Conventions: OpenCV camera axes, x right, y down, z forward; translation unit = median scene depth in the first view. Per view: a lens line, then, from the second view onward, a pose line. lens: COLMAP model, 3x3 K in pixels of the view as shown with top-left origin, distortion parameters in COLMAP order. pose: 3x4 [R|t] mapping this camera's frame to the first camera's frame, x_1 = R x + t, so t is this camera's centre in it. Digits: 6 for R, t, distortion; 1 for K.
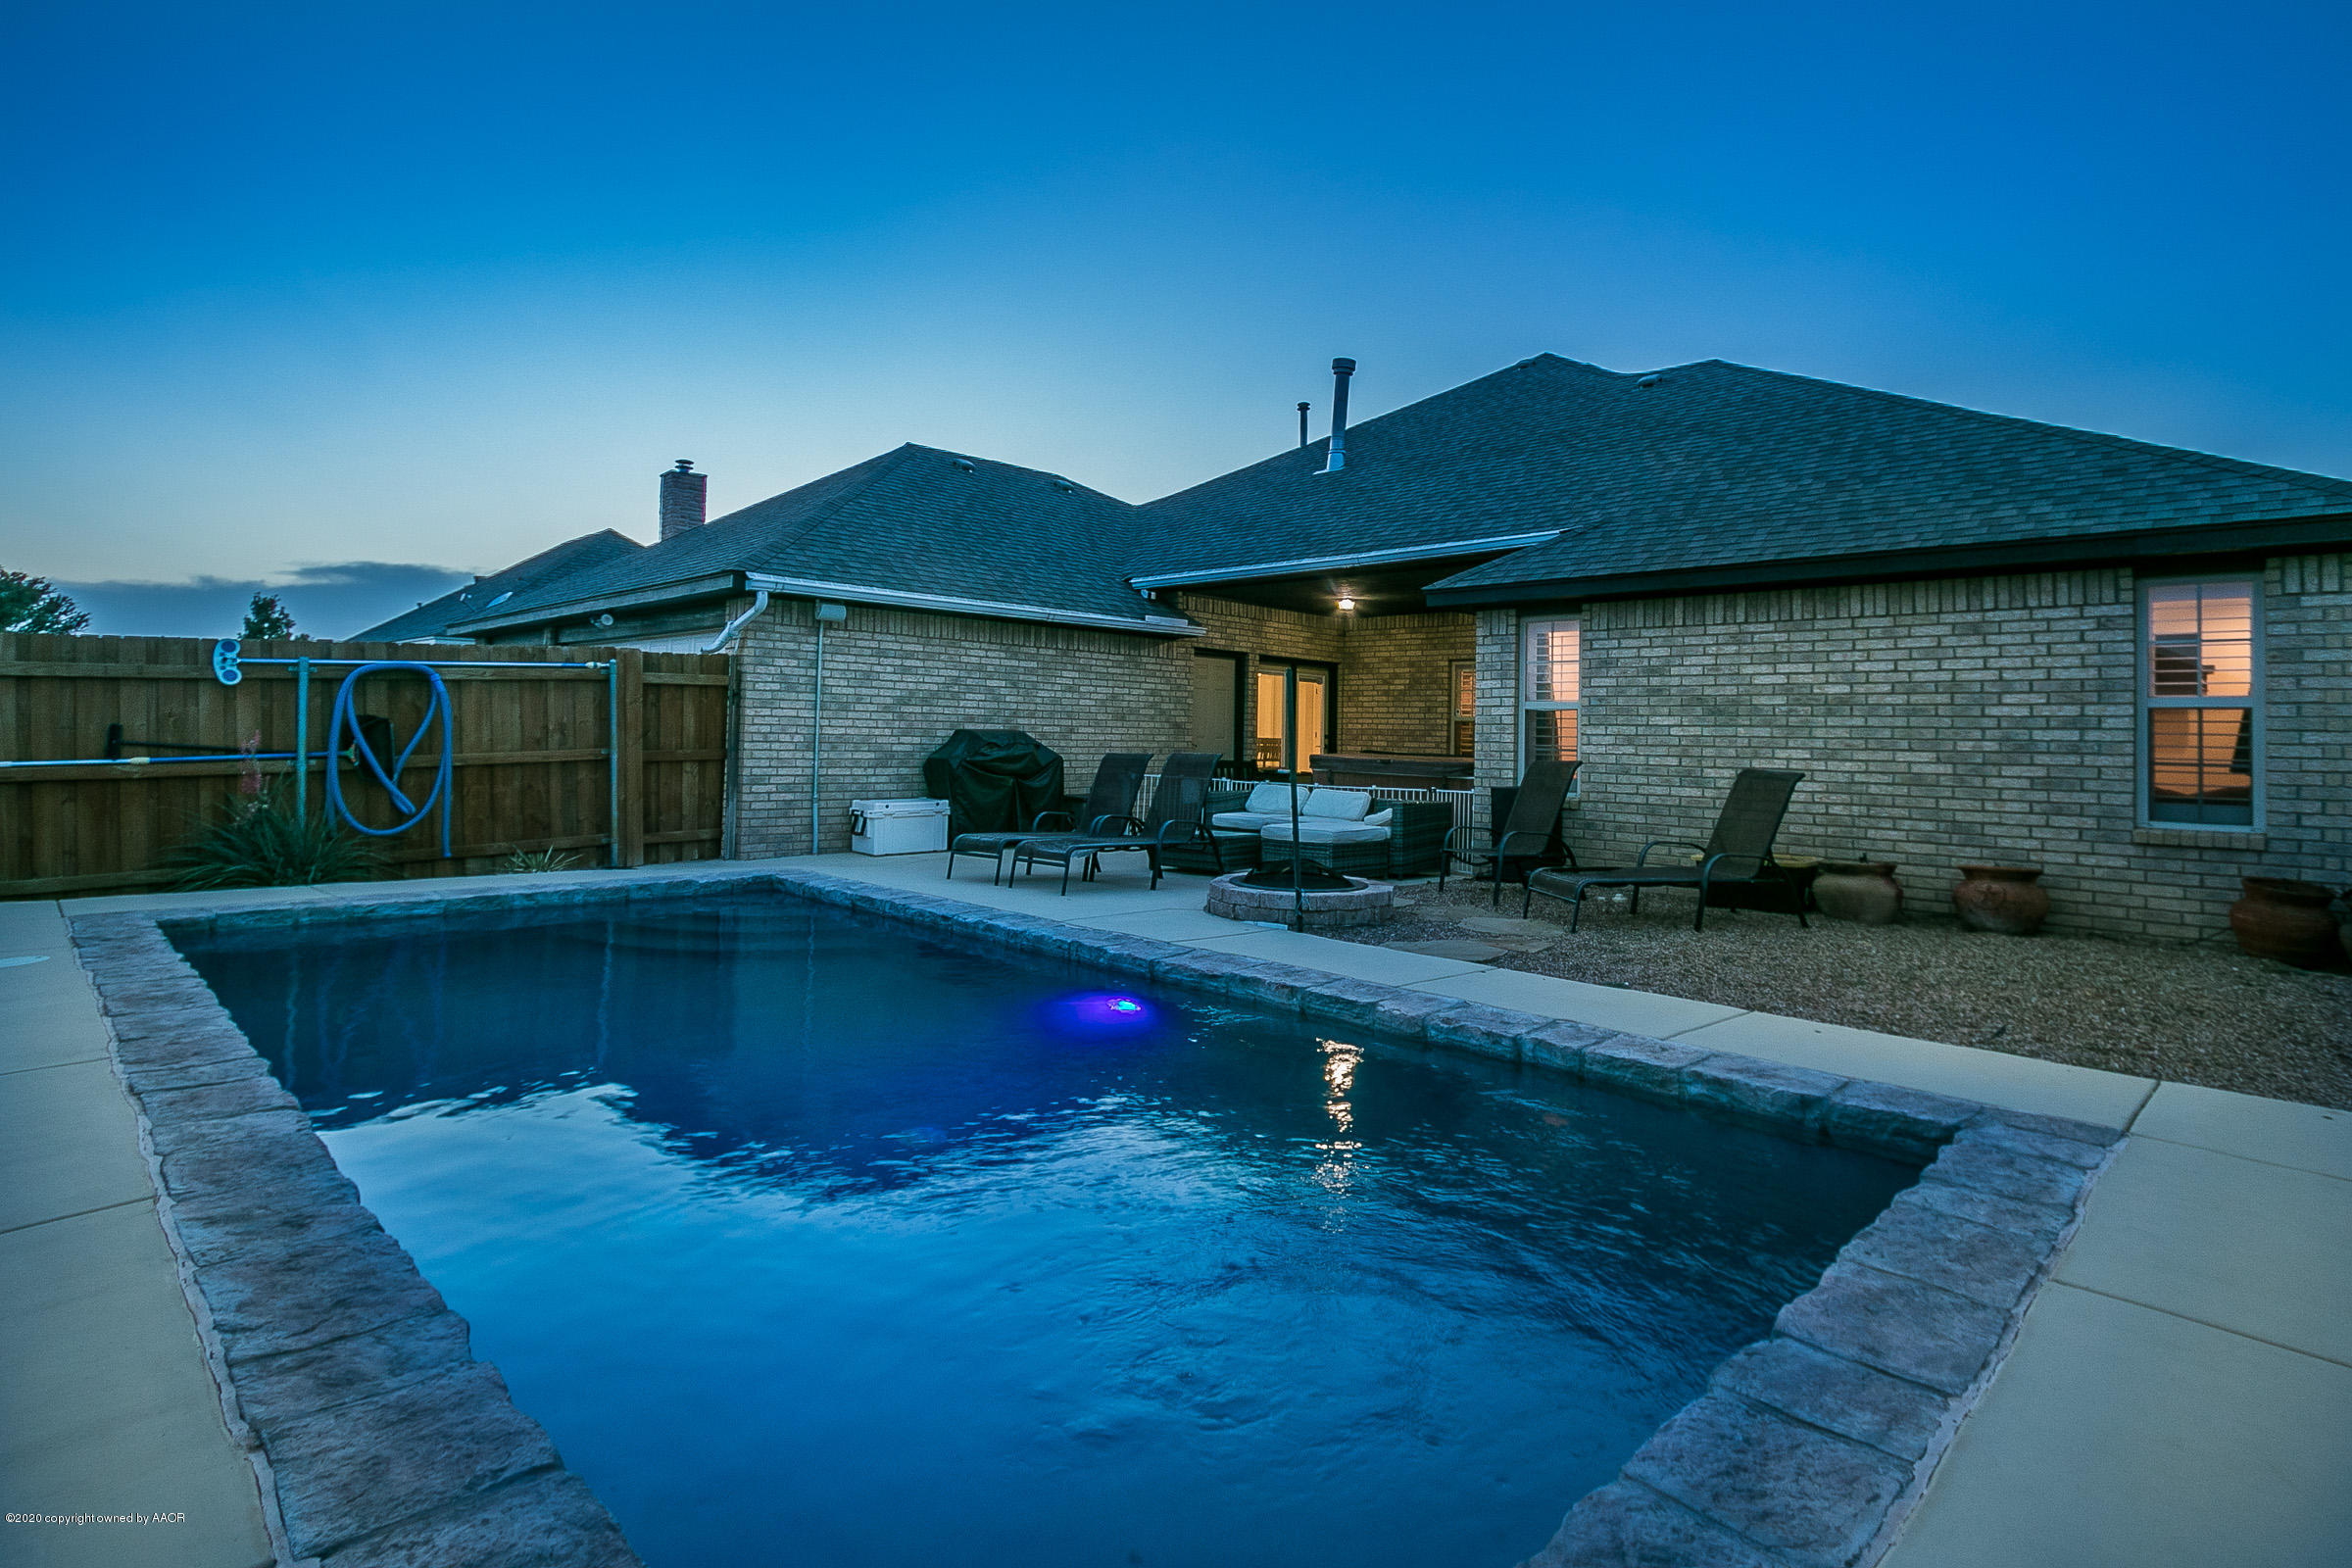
lens RADIAL K [[1154.9, 0, 1171.1], [0, 1154.9, 721.1], [0, 0, 1]] dist [-0.010157, 0.004550]
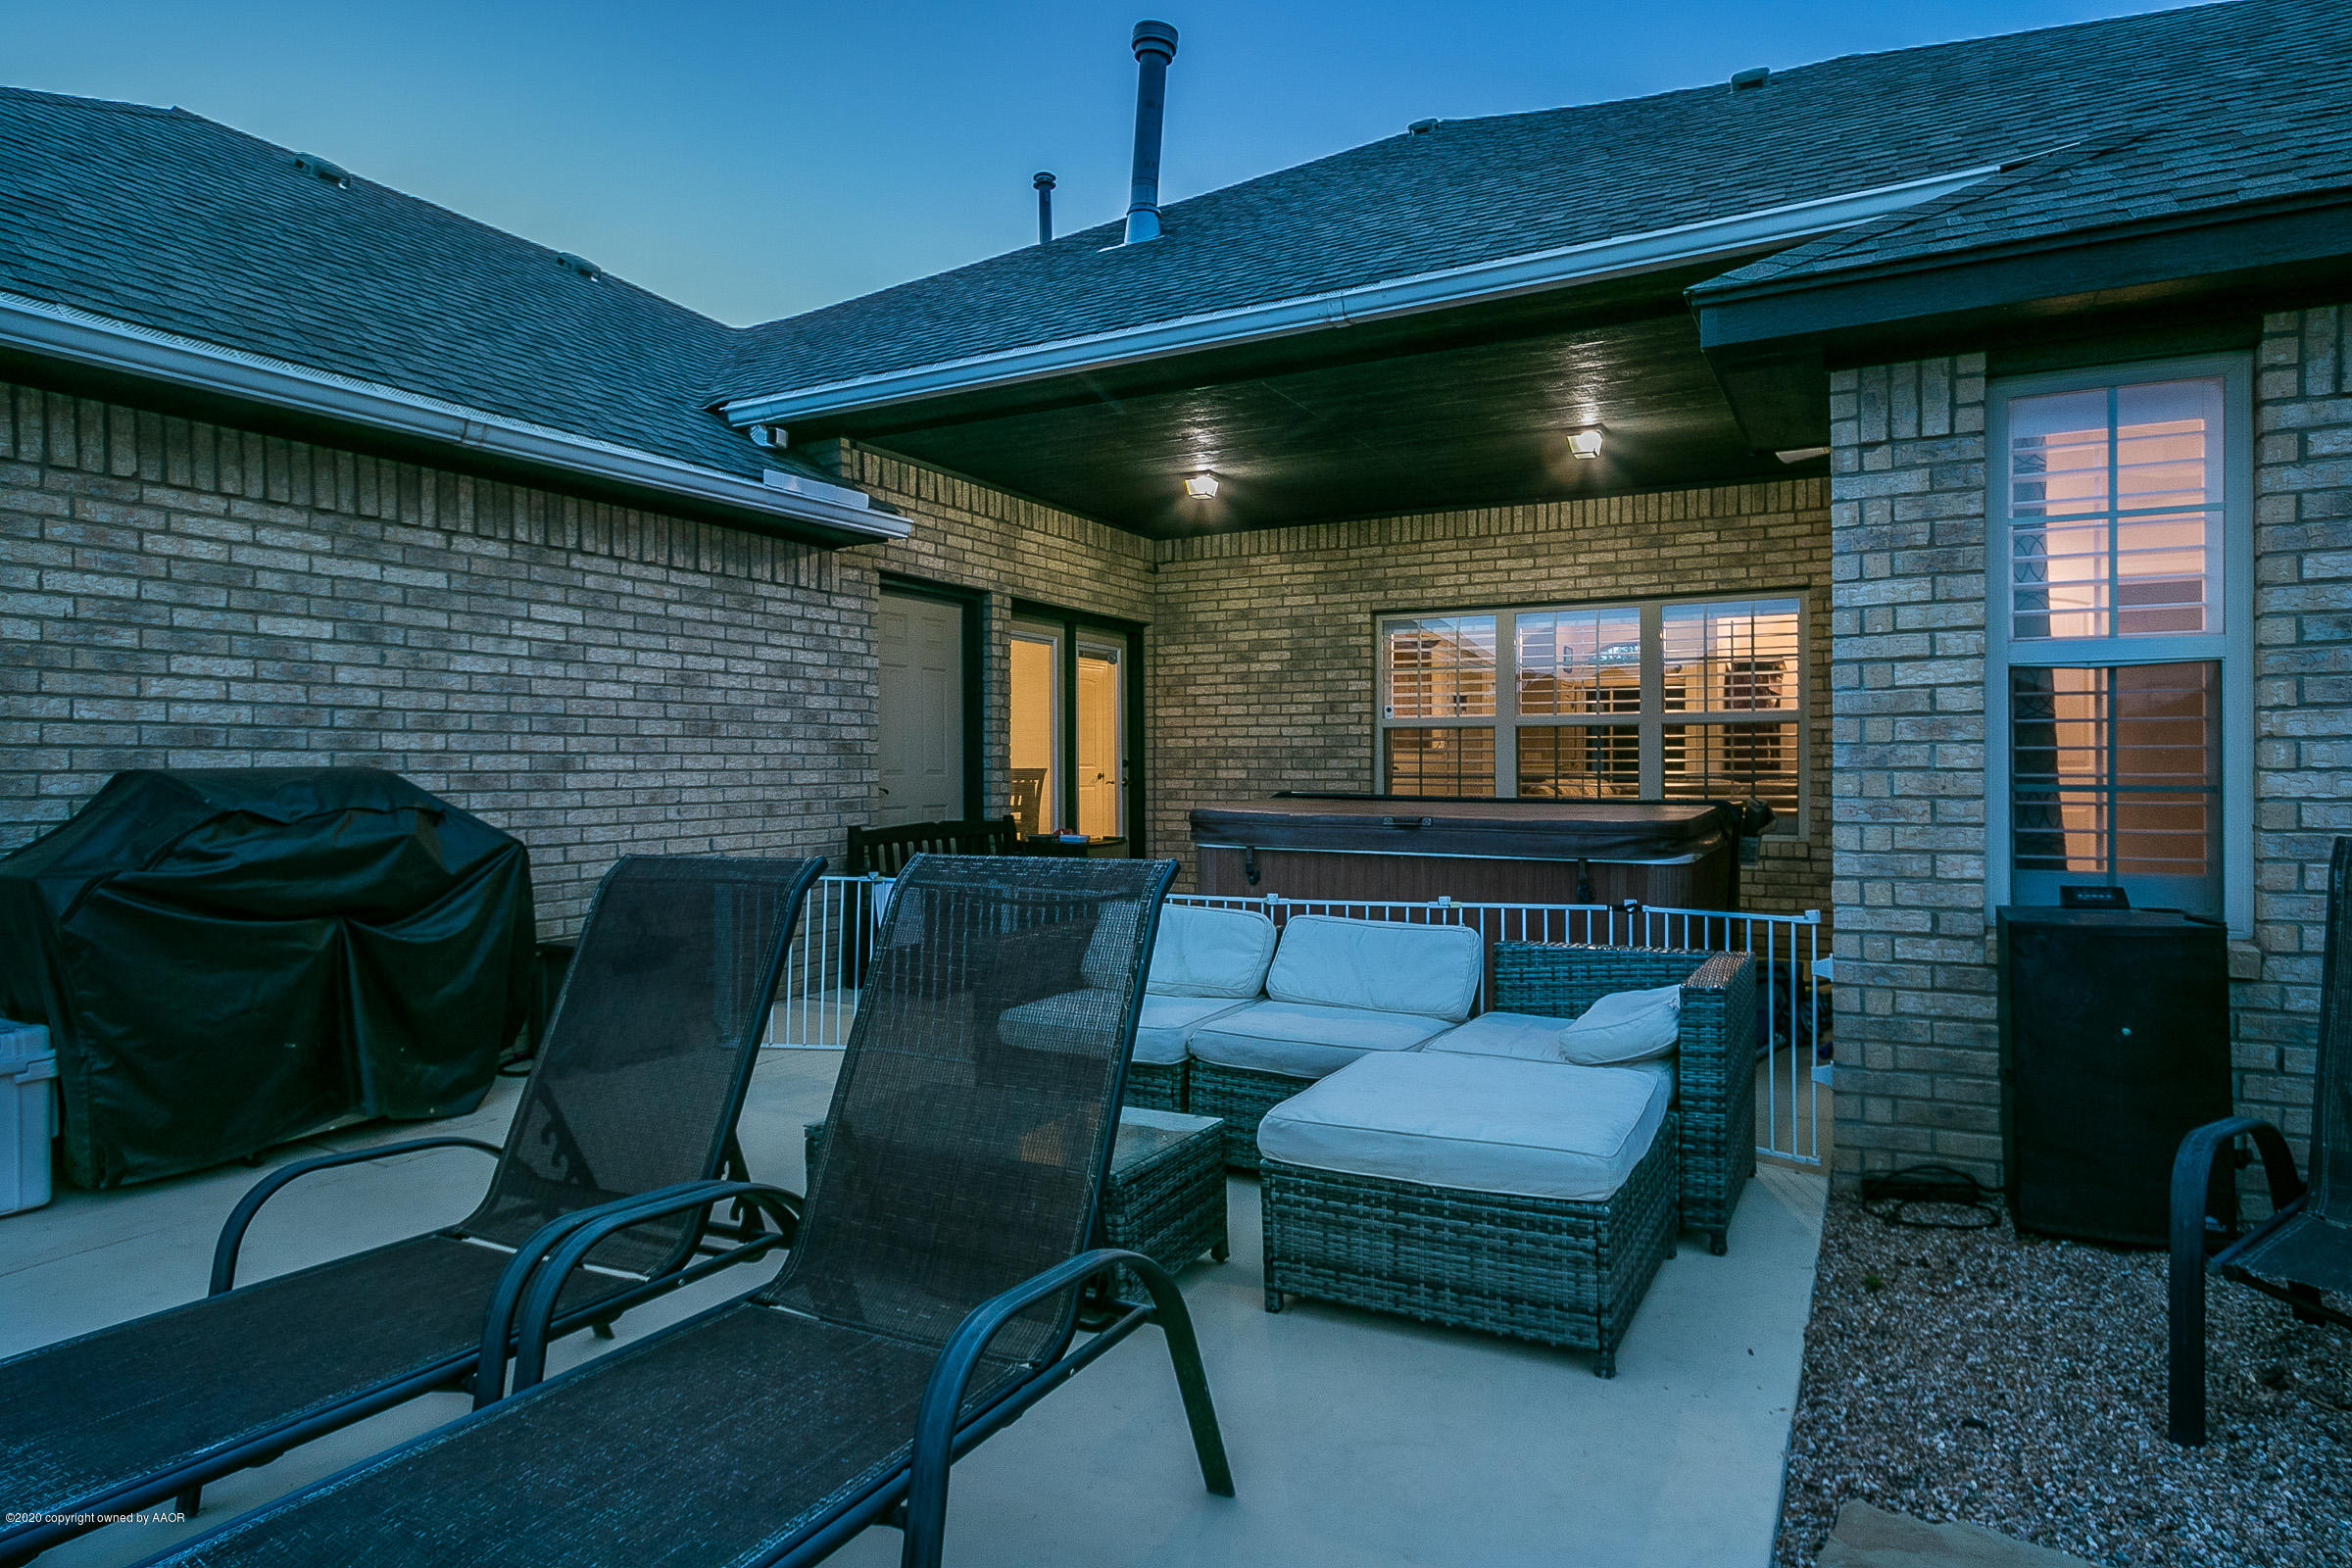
lens RADIAL K [[1311.5, 0, 1192.0], [0, 1311.5, 778.5], [0, 0, 1]] dist [-0.027054, 0.010843]
pose [[0.956198, -0.028160, 0.291363, -0.023339], [0.020726, 0.999377, 0.028570, 0.007258], [-0.291986, -0.021280, 0.956186, 0.810291]]
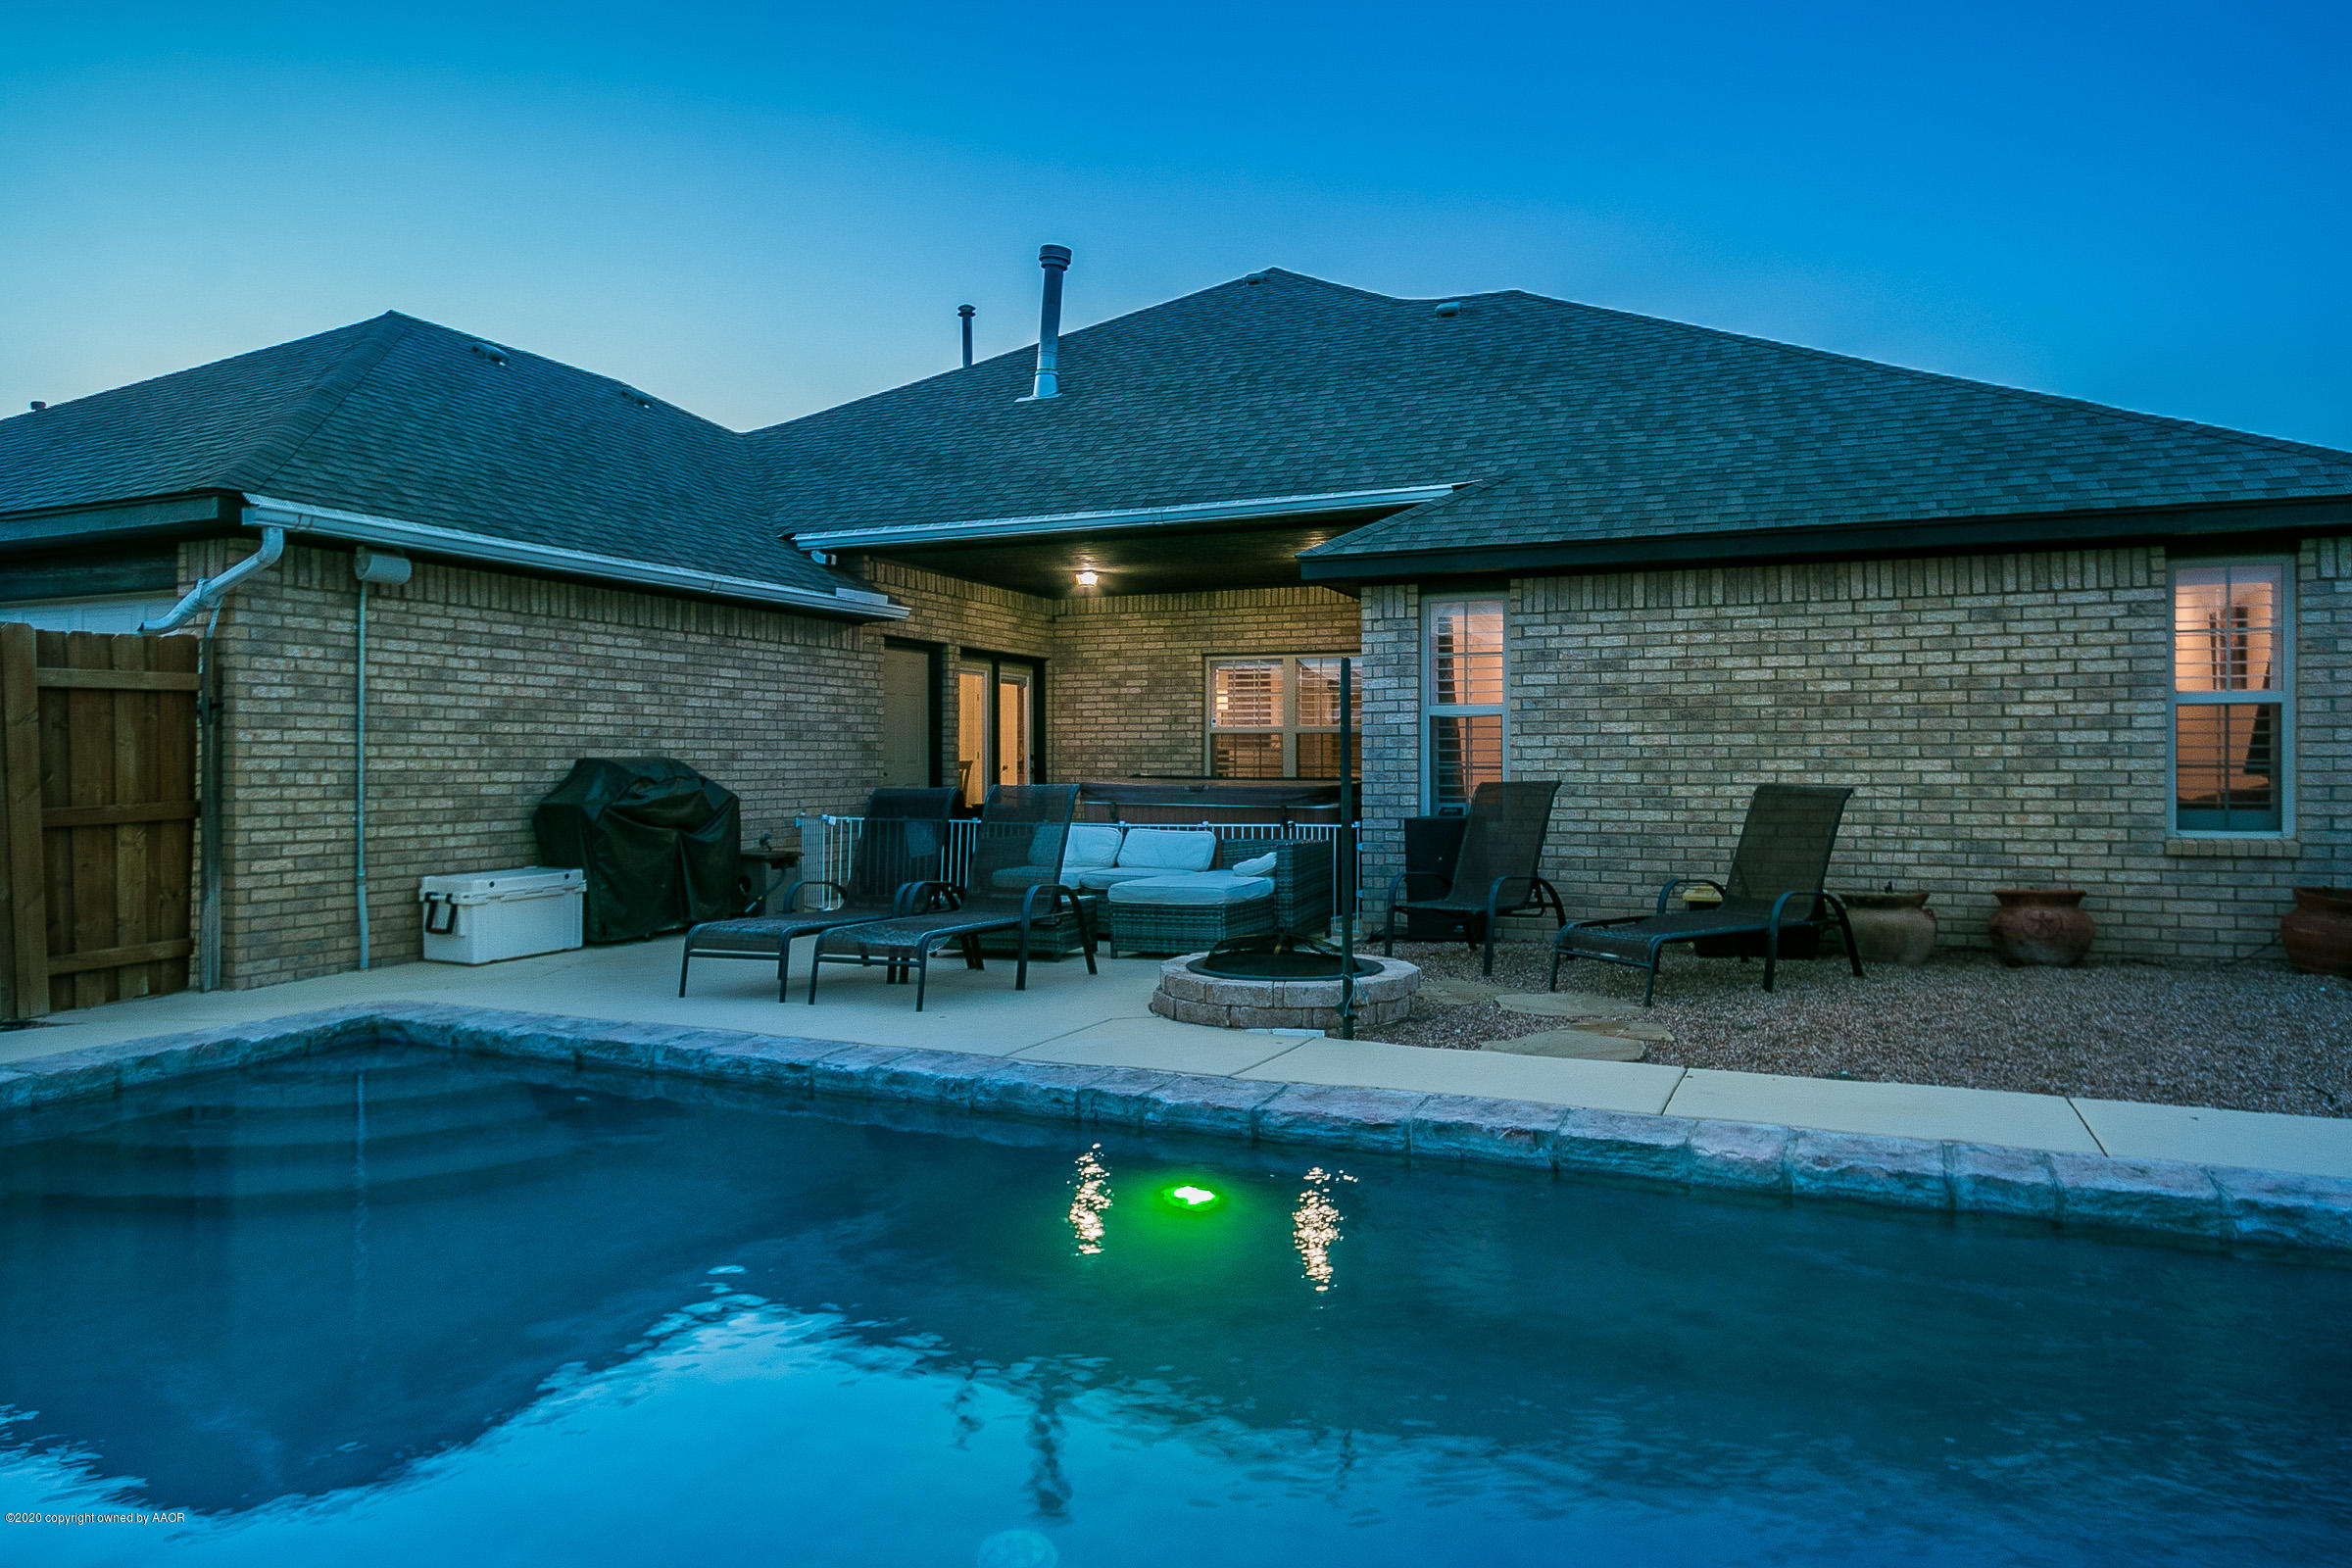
lens RADIAL K [[1456.7, 0, 1177.0], [0, 1456.7, 774.1], [0, 0, 1]] dist [-0.006509, 0.008889]
pose [[0.933042, -0.025929, 0.358831, -0.226204], [0.016781, 0.999450, 0.028585, -0.002074], [-0.359375, -0.020650, 0.932965, 0.173390]]
